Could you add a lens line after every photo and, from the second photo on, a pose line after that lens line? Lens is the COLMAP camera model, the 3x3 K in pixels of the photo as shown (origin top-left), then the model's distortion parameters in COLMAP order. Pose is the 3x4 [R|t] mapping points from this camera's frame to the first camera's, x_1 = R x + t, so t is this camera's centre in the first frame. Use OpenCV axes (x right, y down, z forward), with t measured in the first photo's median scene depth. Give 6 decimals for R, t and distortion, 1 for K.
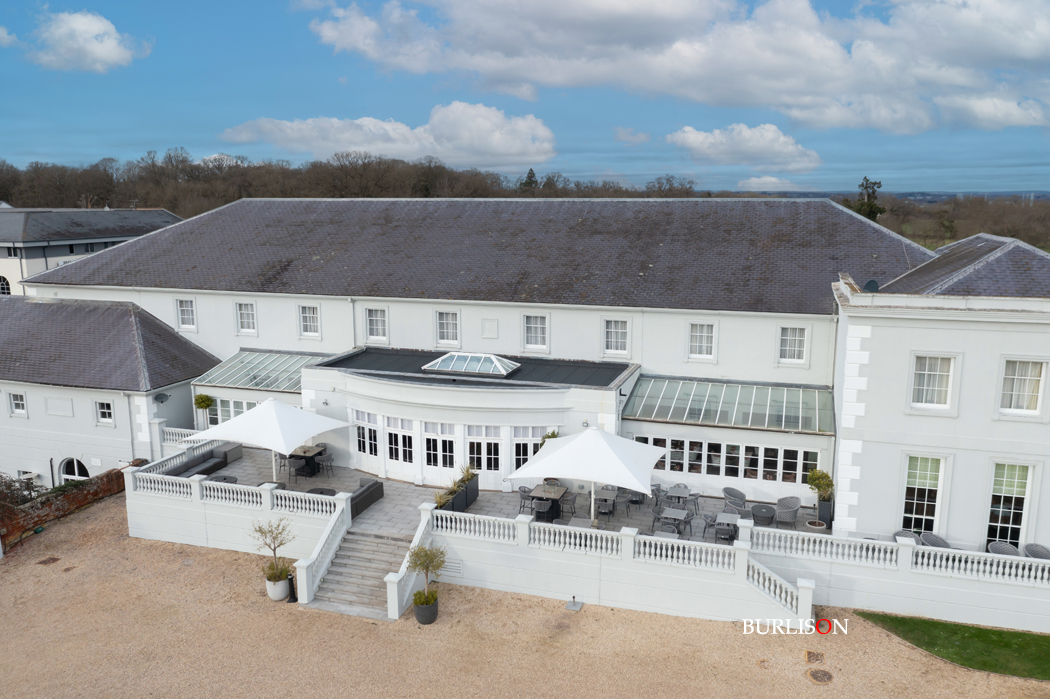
lens RADIAL K [[804.3, 0, 525.0], [0, 804.3, 349.5], [0, 0, 1]] dist [-0.007086, 0.001836]
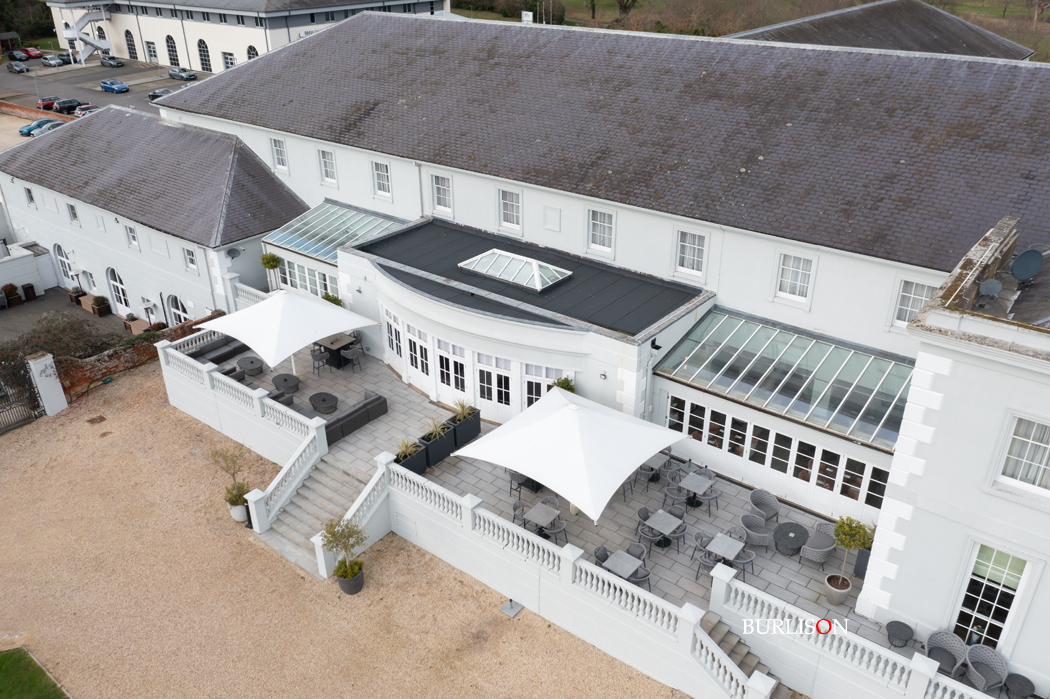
lens RADIAL K [[804.3, 0, 525.0], [0, 804.3, 349.5], [0, 0, 1]] dist [-0.007086, 0.001836]
pose [[0.939570, 0.154013, -0.305758, 0.218084], [-0.059328, 0.952832, 0.297642, -0.152280], [0.337177, -0.261515, 0.904390, 0.213476]]
